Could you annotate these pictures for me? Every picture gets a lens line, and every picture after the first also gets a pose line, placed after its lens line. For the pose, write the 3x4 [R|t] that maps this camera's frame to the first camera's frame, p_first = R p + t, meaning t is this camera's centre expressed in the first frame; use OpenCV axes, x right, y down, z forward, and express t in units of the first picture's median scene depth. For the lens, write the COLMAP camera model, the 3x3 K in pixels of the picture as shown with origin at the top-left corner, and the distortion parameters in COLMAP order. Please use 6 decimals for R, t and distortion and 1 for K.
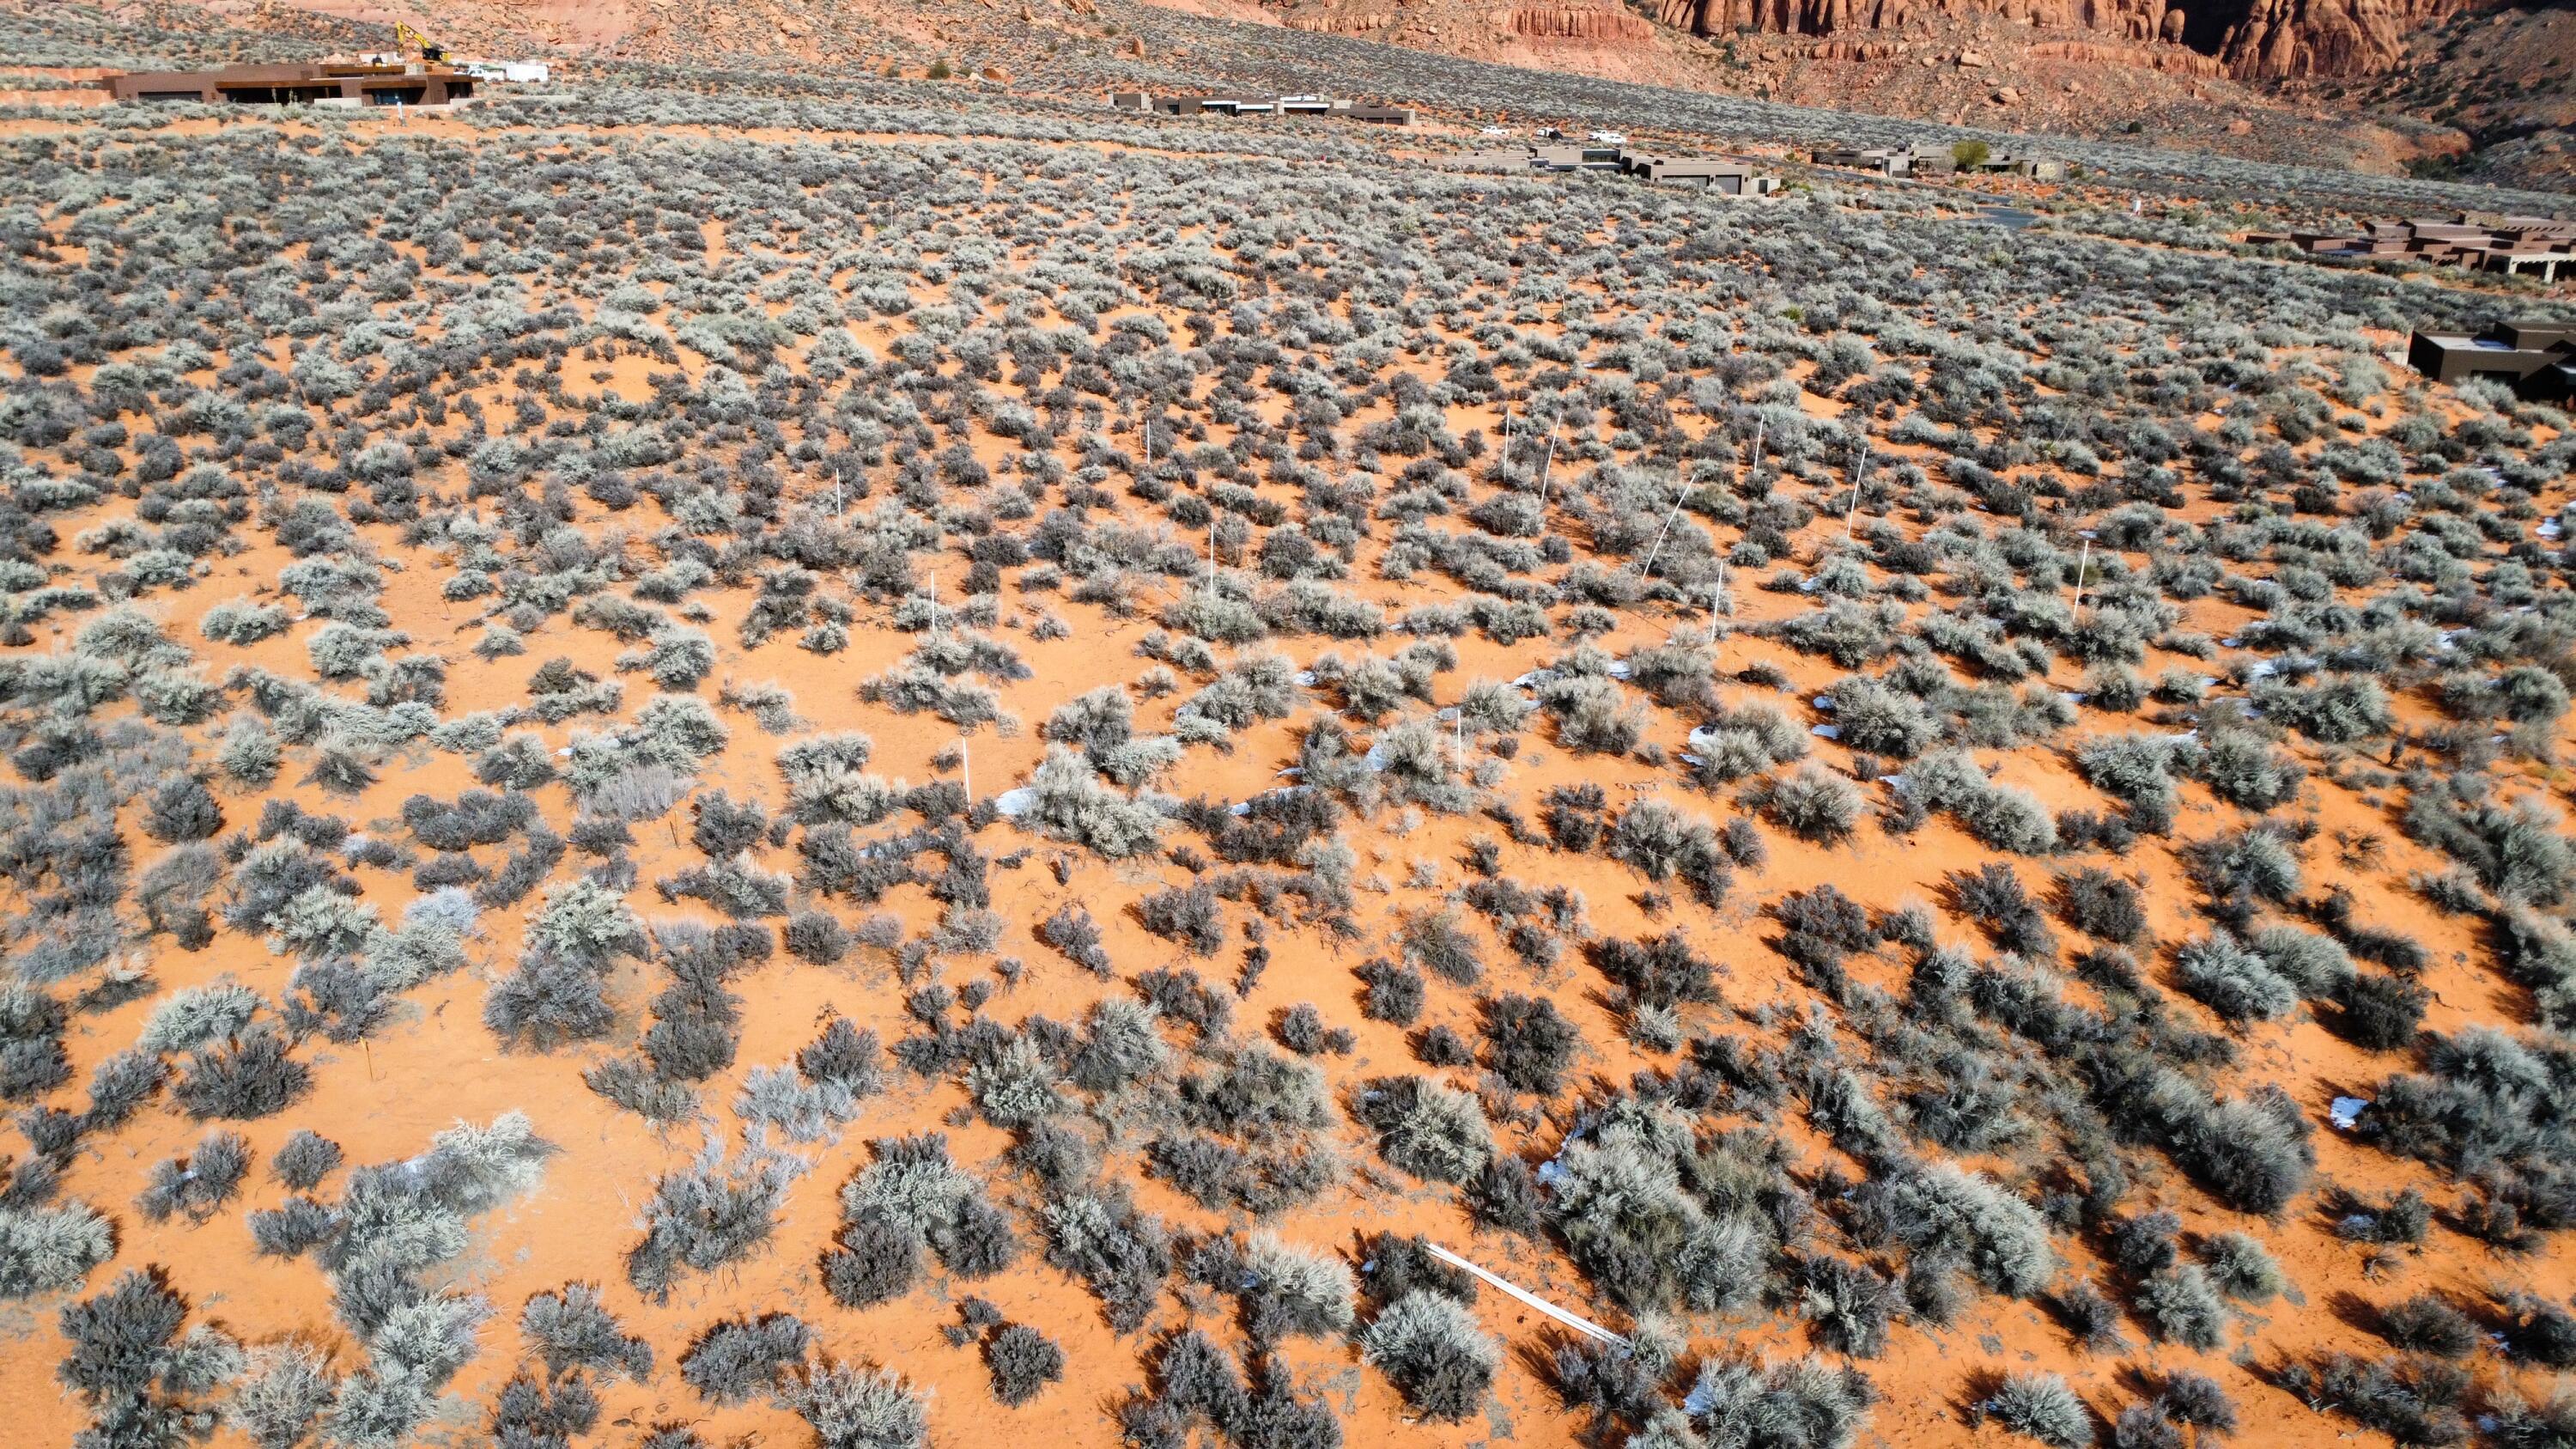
lens RADIAL K [[1857.0, 0, 1286.6], [0, 1857.0, 718.9], [0, 0, 1]] dist [-0.014969, -0.036614]
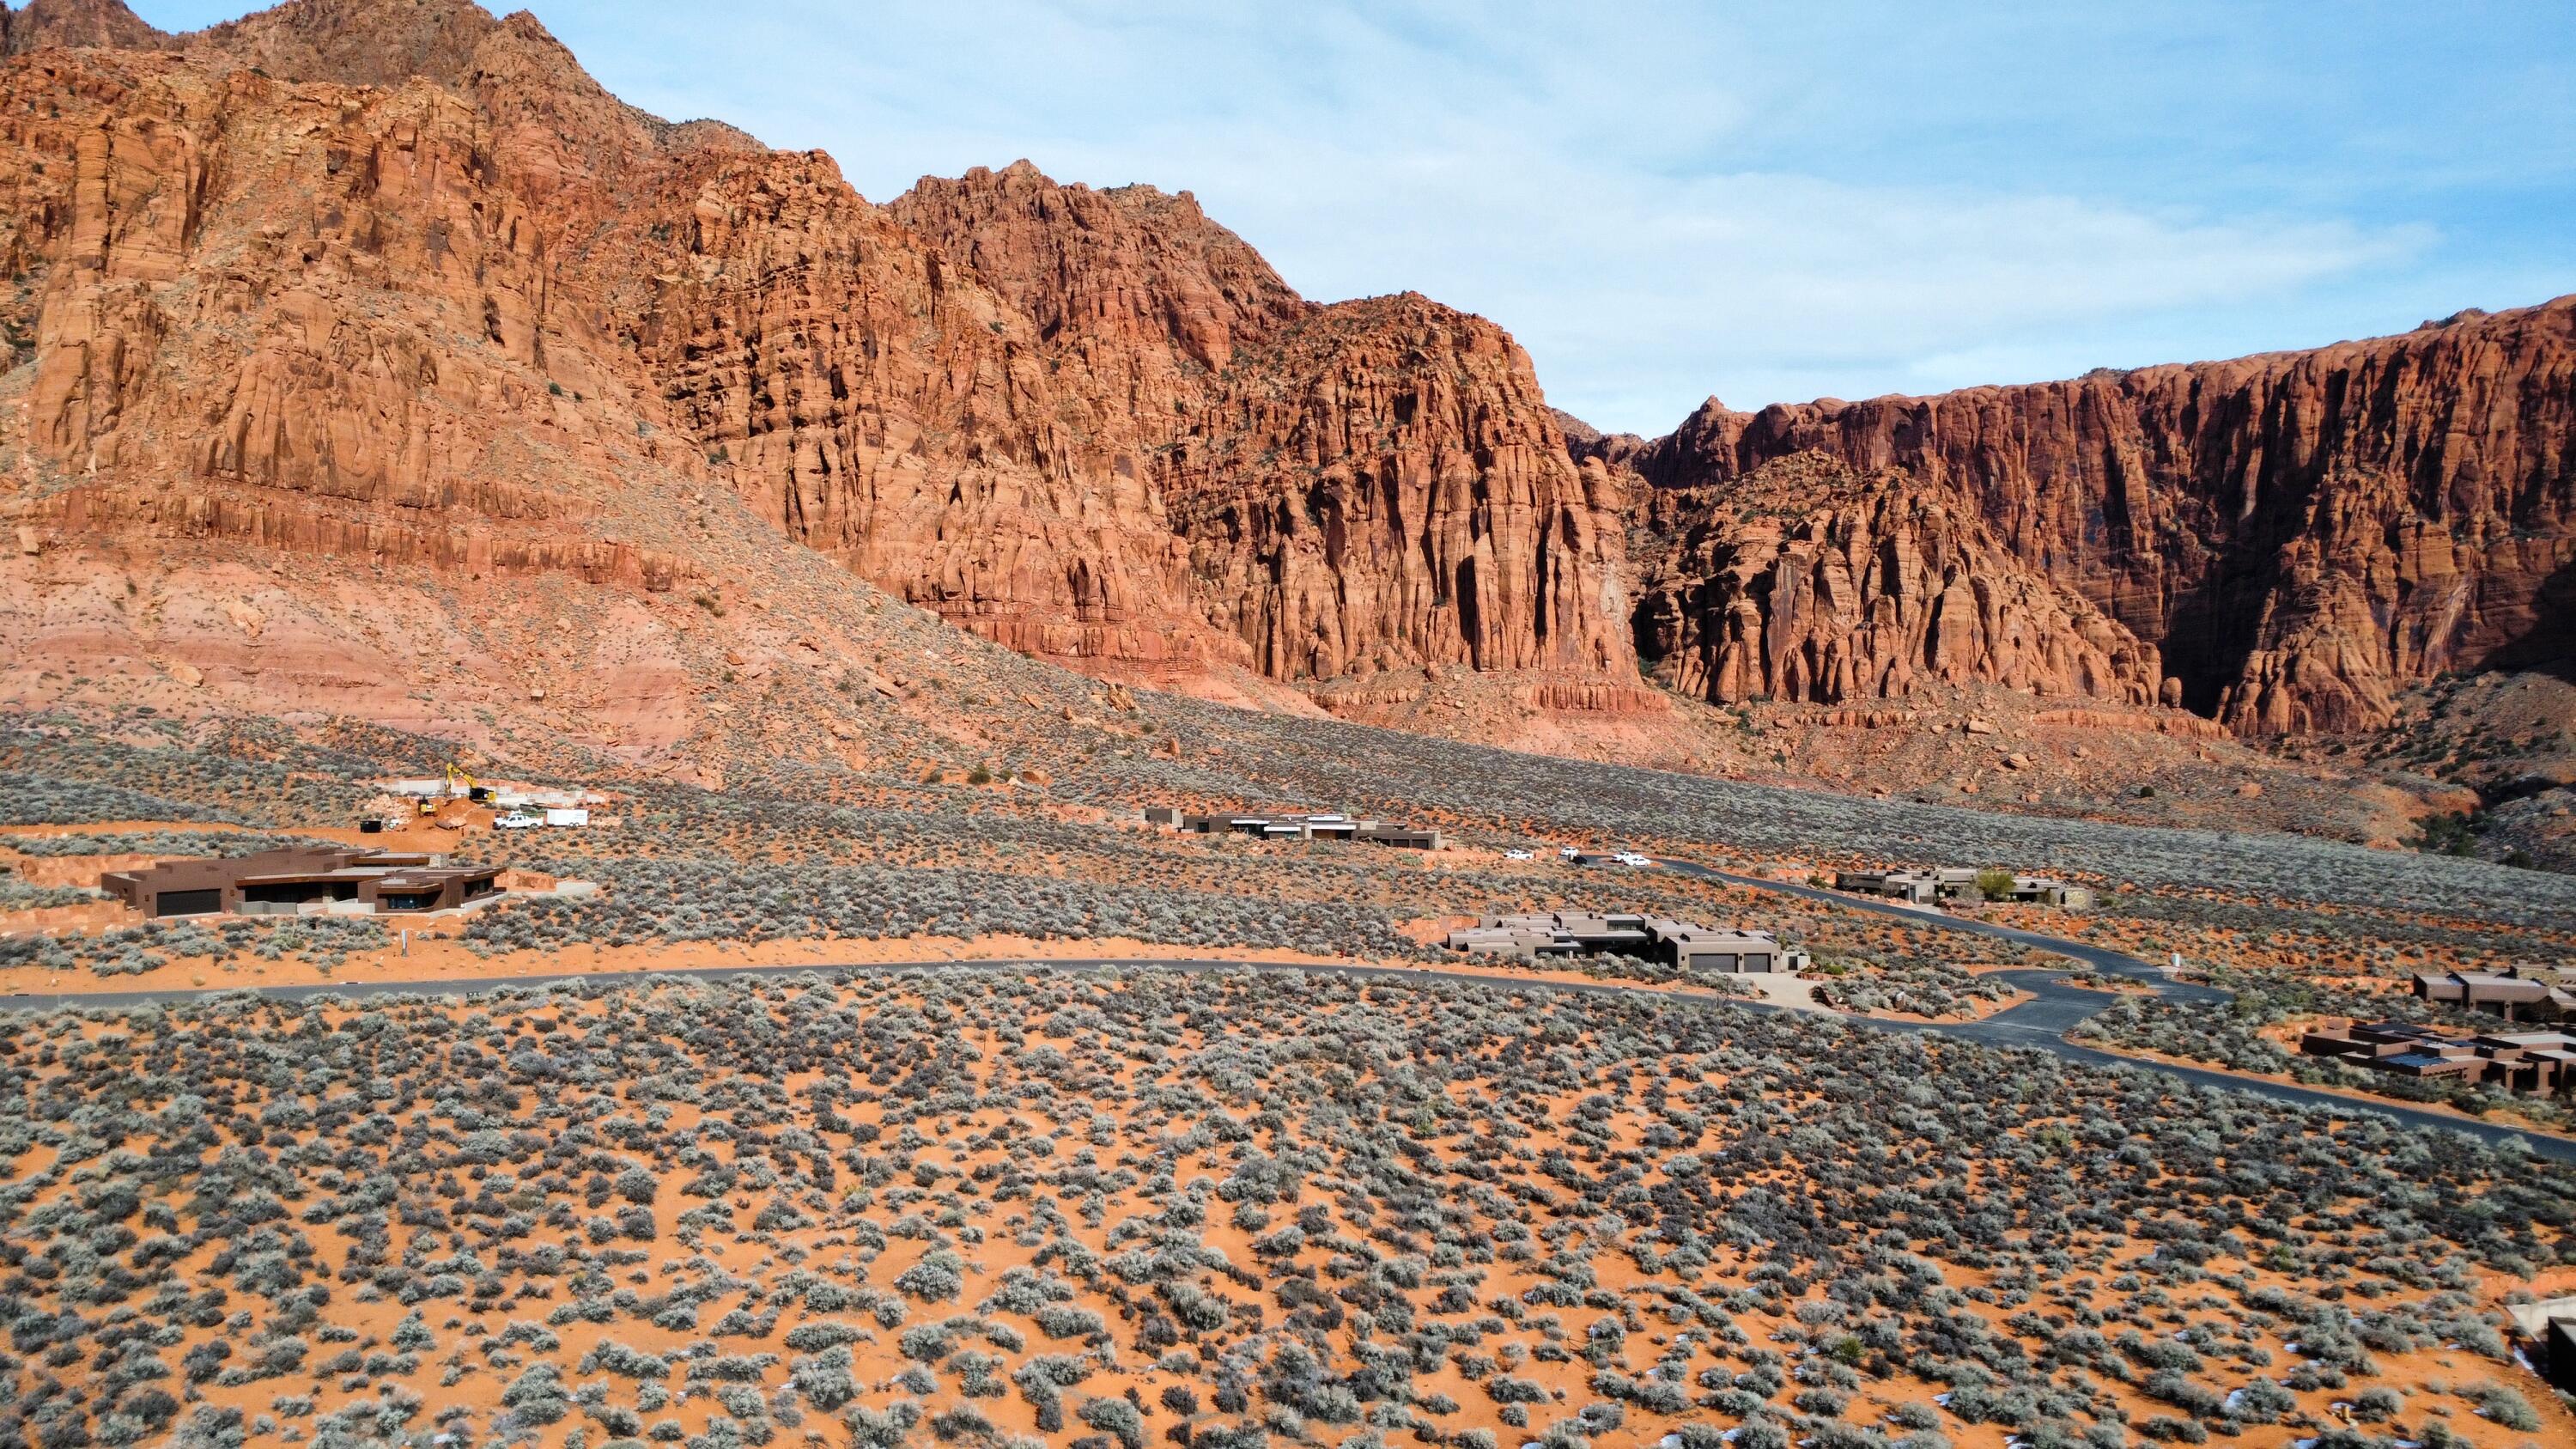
lens RADIAL K [[1858.1, 0, 1285.9], [0, 1858.1, 722.3], [0, 0, 1]] dist [-0.016000, -0.035315]
pose [[0.999801, 0.002603, -0.019790, 0.023655], [-0.008867, 0.946198, -0.323468, -0.271847], [0.017884, 0.323579, 0.946032, 0.073744]]
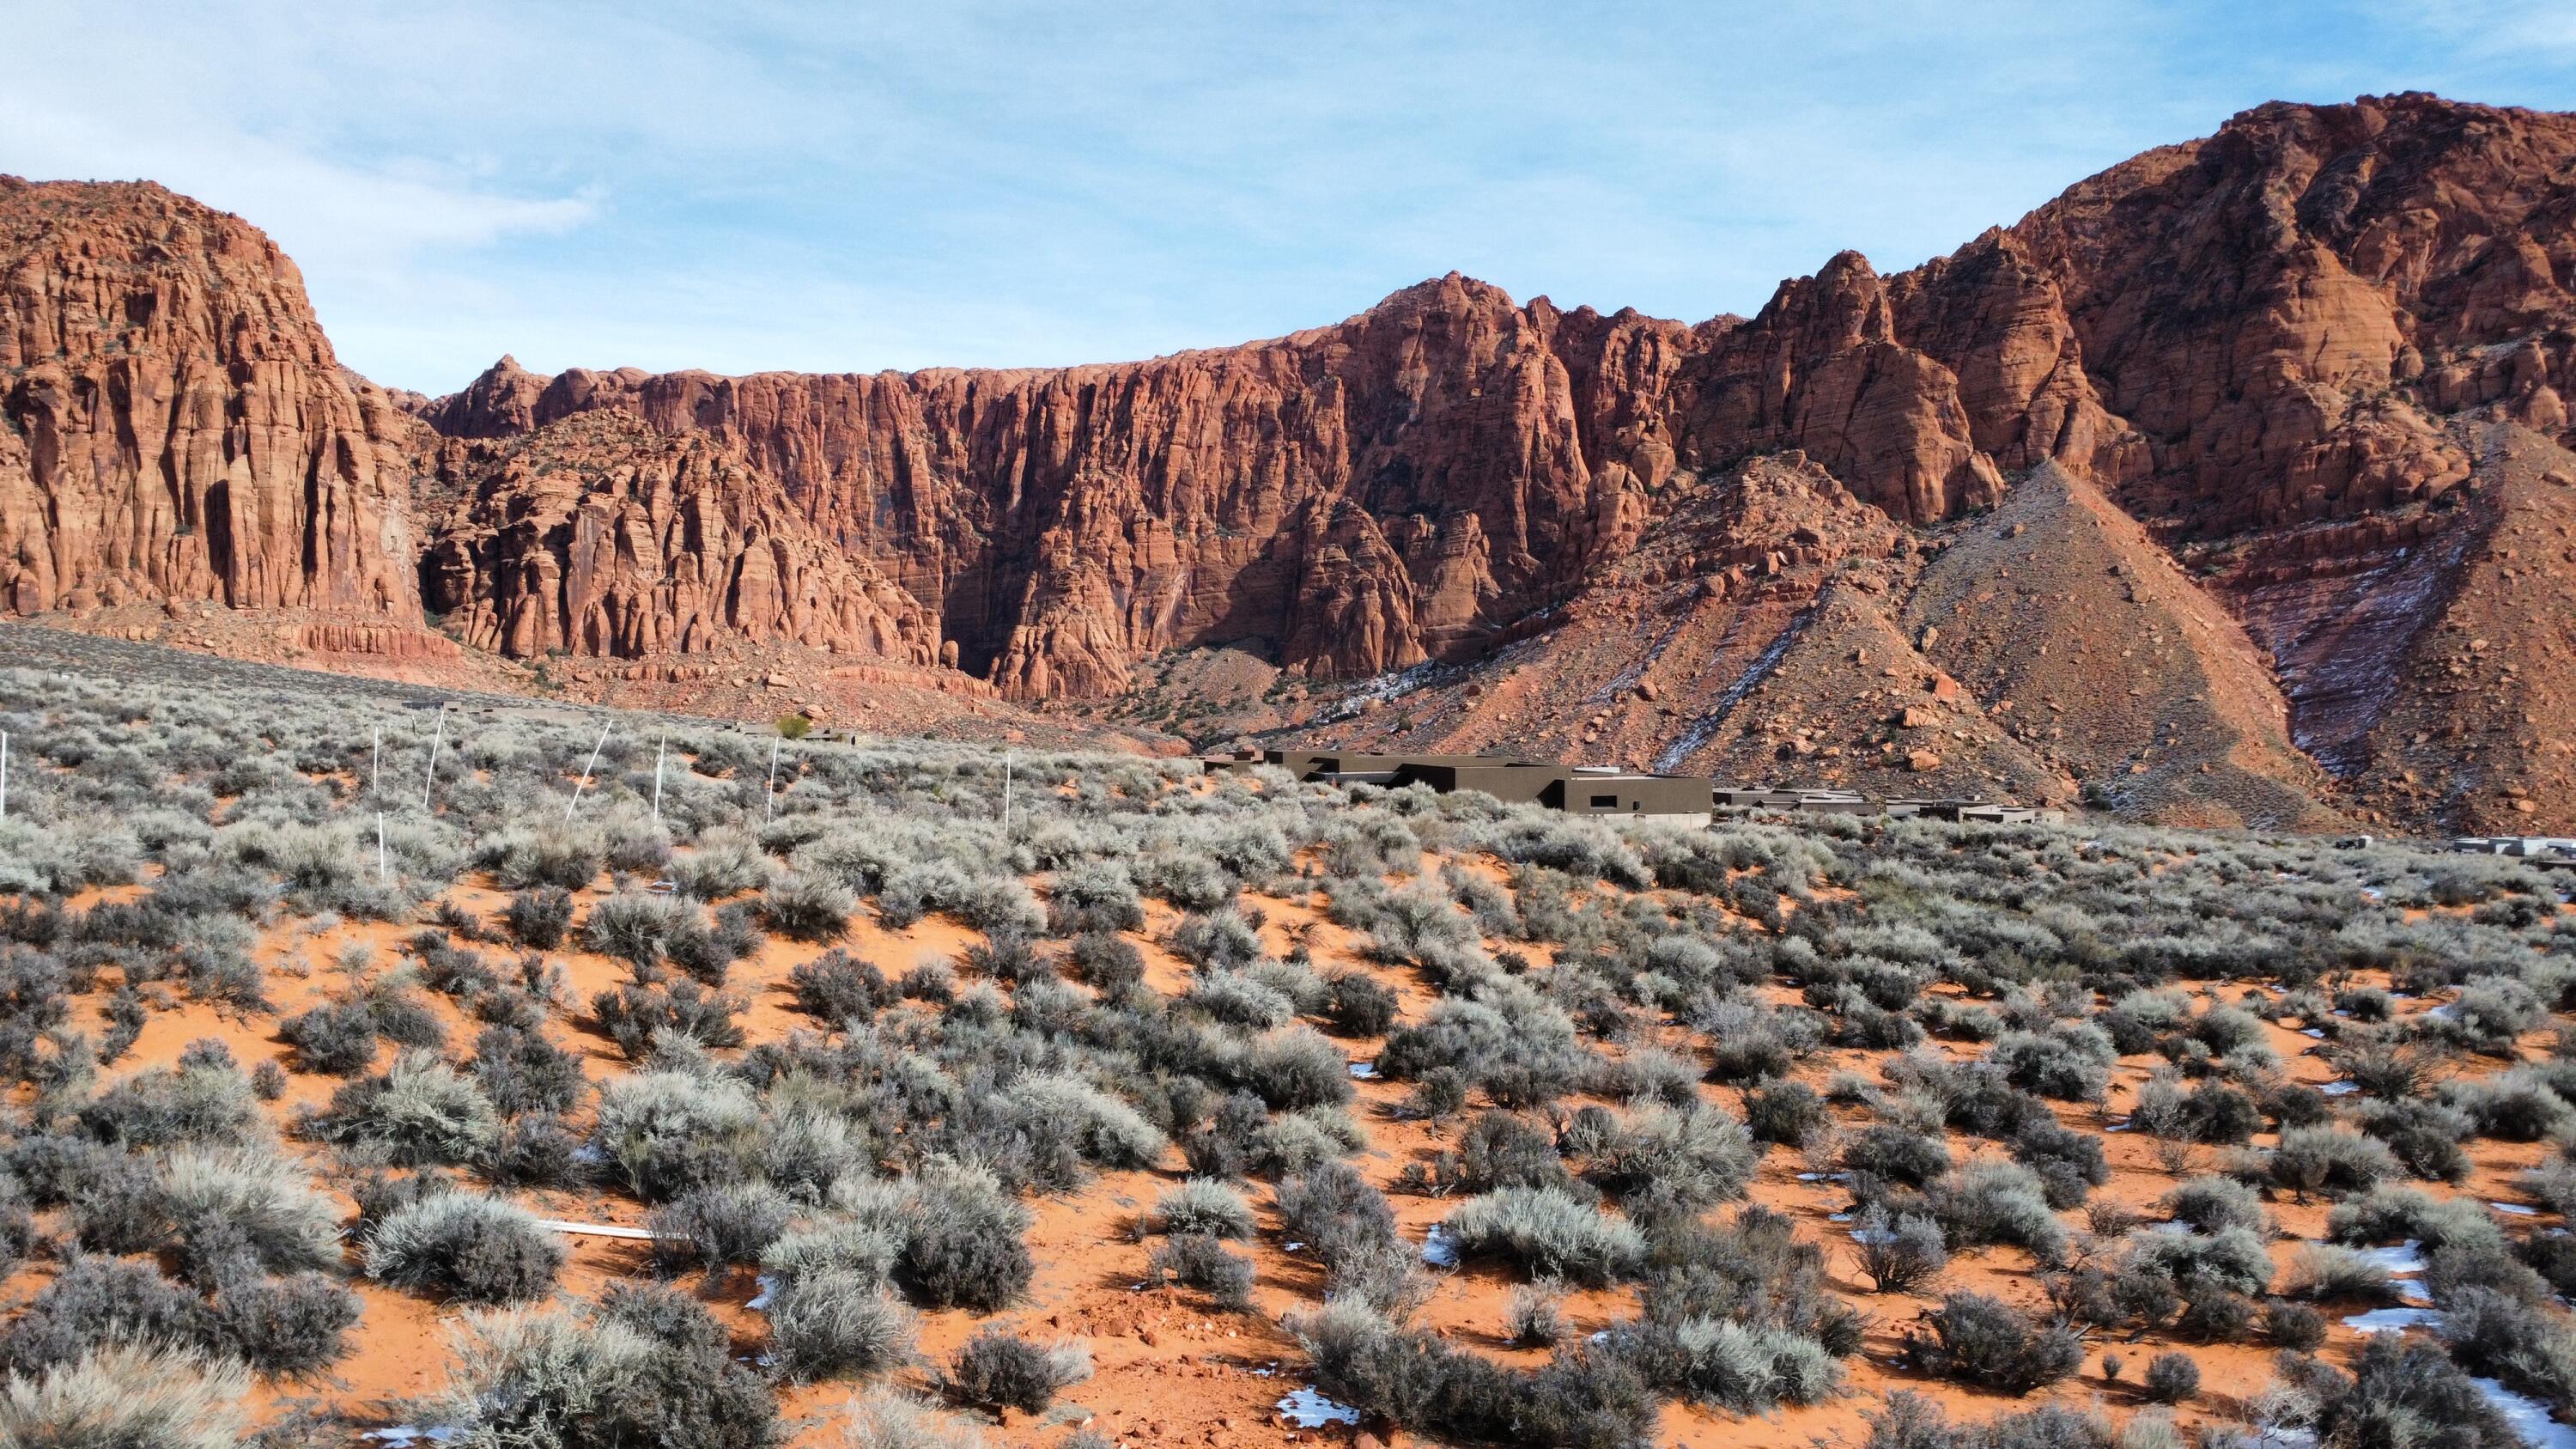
lens RADIAL K [[1858.5, 0, 1286.8], [0, 1858.5, 714.8], [0, 0, 1]] dist [-0.014990, -0.036379]
pose [[0.822063, 0.003998, 0.569383, -0.022633], [0.182664, 0.945271, -0.270363, 0.126936], [-0.539302, 0.326261, 0.776342, 0.062414]]
